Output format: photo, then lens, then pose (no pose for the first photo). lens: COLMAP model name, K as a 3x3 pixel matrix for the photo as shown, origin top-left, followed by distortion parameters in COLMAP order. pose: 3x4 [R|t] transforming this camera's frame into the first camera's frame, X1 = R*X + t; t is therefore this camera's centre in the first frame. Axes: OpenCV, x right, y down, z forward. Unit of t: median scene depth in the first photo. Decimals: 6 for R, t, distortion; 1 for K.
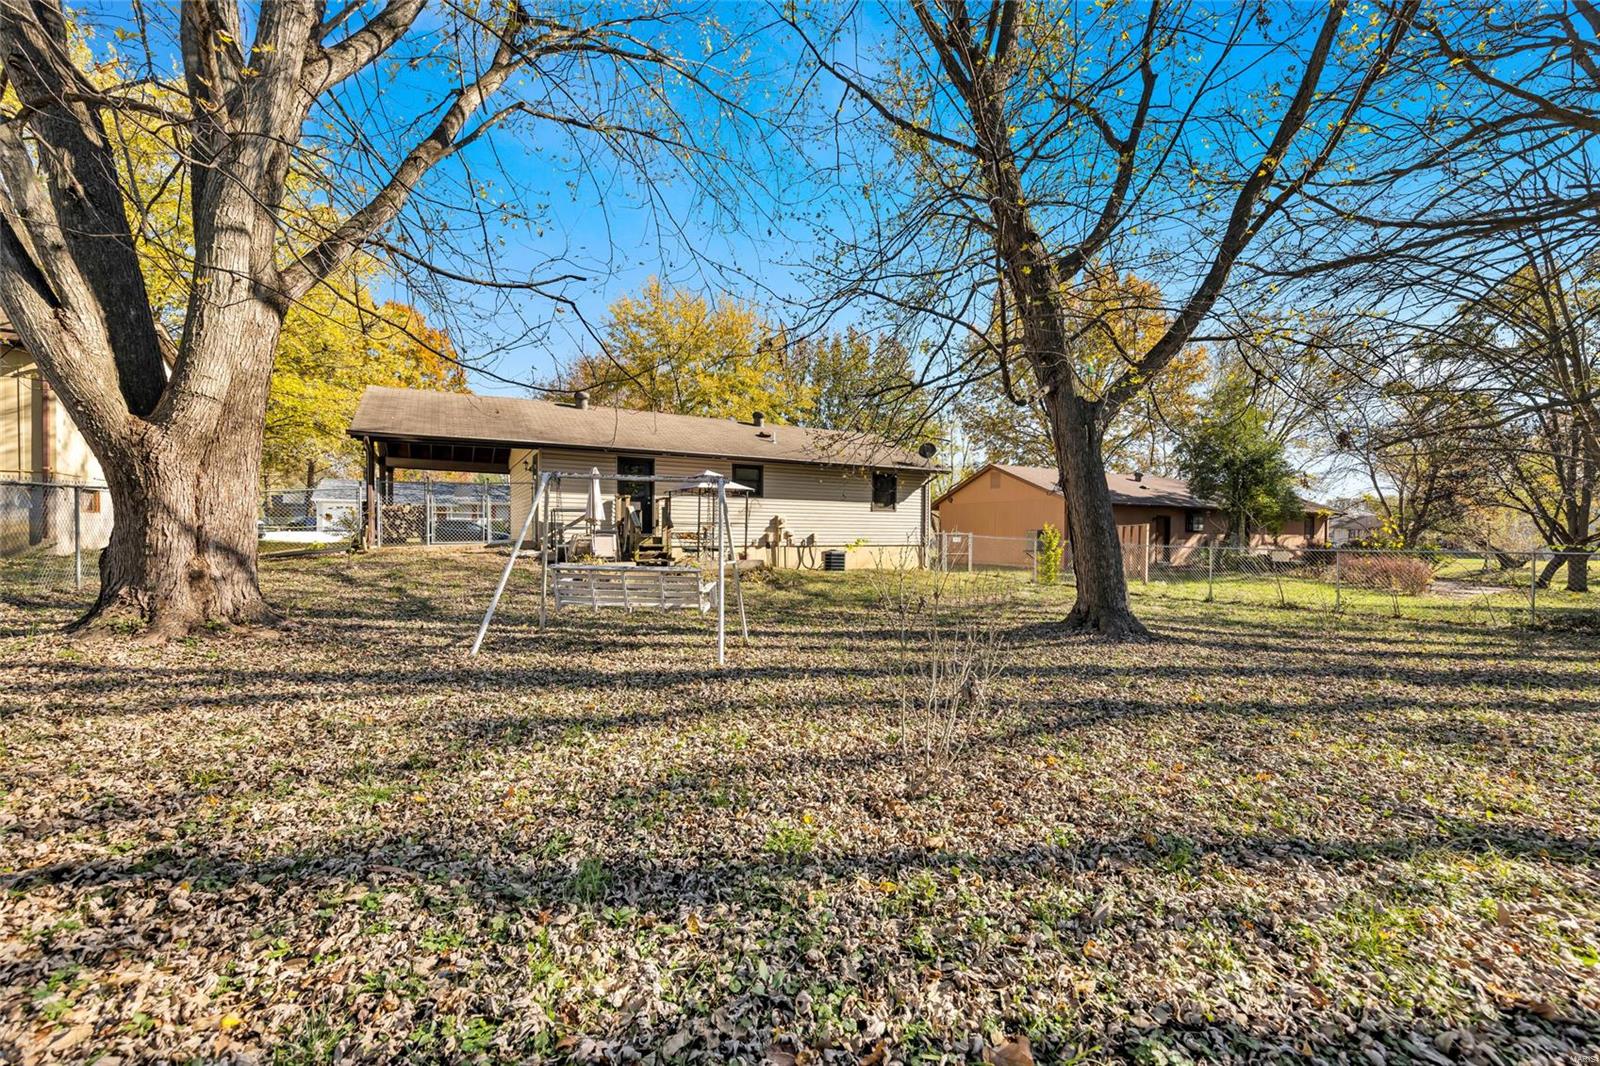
lens RADIAL K [[640.6, 0, 800.3], [0, 640.6, 538.7], [0, 0, 1]] dist [0.007908, -0.000808]
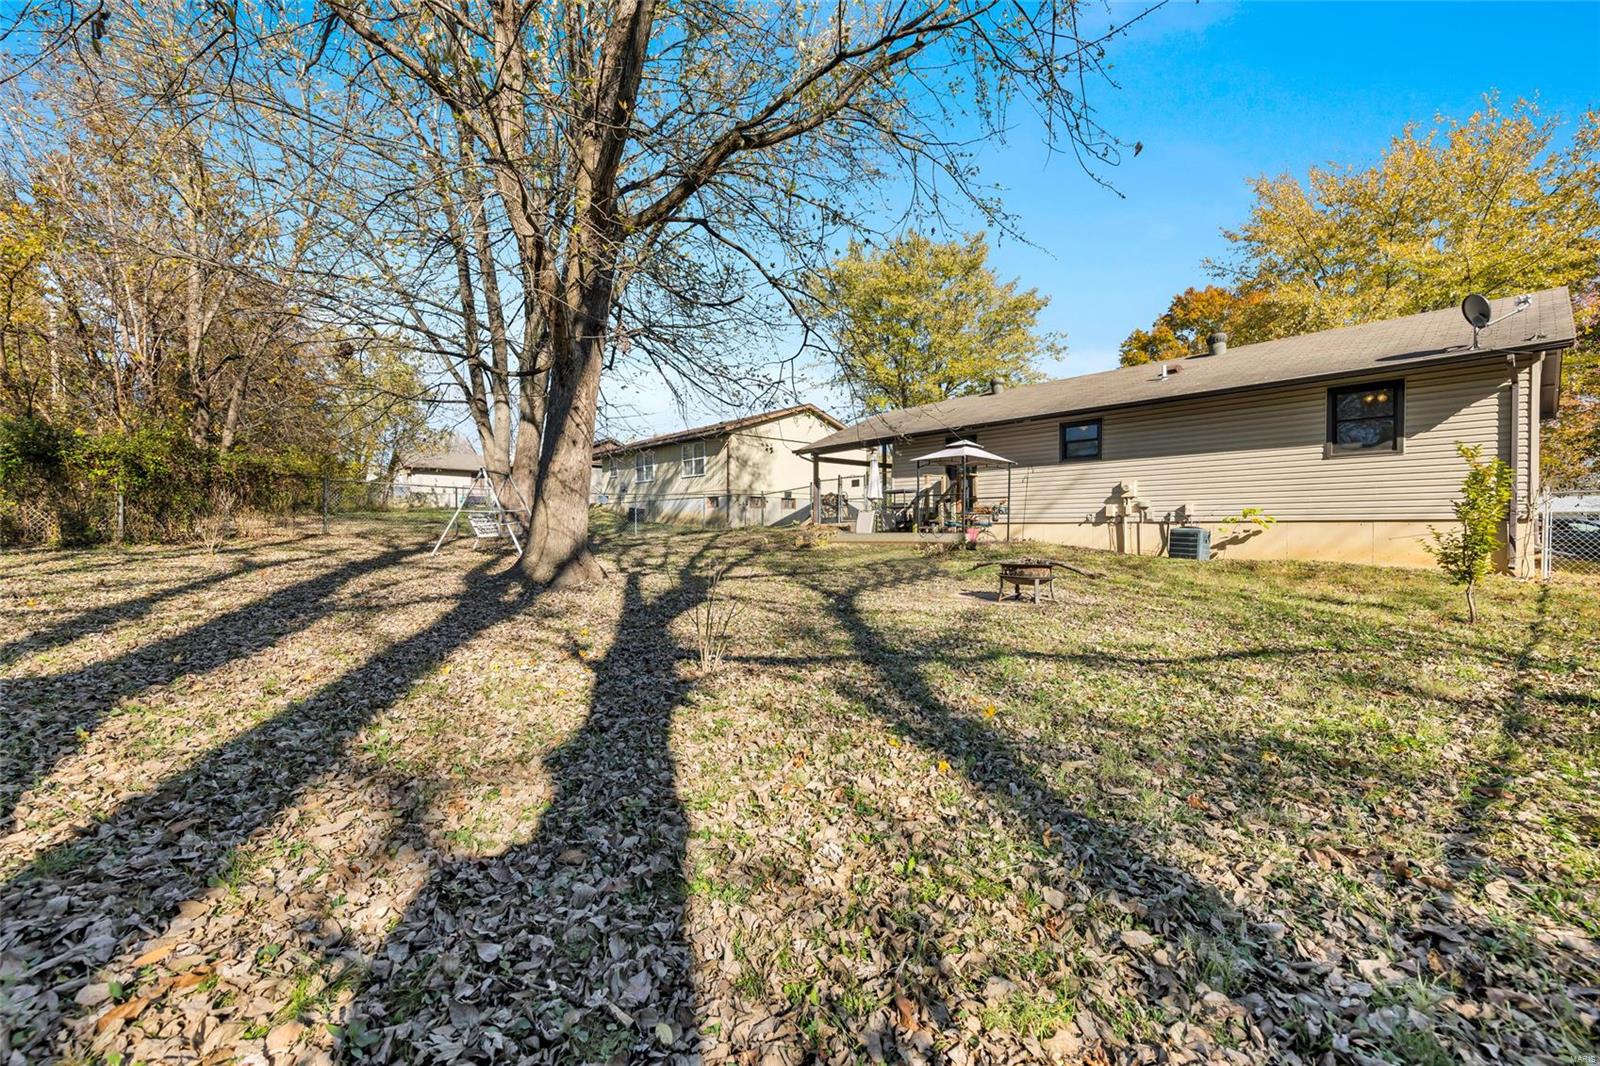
lens RADIAL K [[640.6, 0, 799.8], [0, 640.6, 528.7], [0, 0, 1]] dist [0.007908, -0.000808]
pose [[0.204022, 0.003593, -0.978960, 0.605751], [0.007878, 0.999955, 0.005312, 0.011580], [0.978935, -0.008796, 0.203985, 0.479005]]
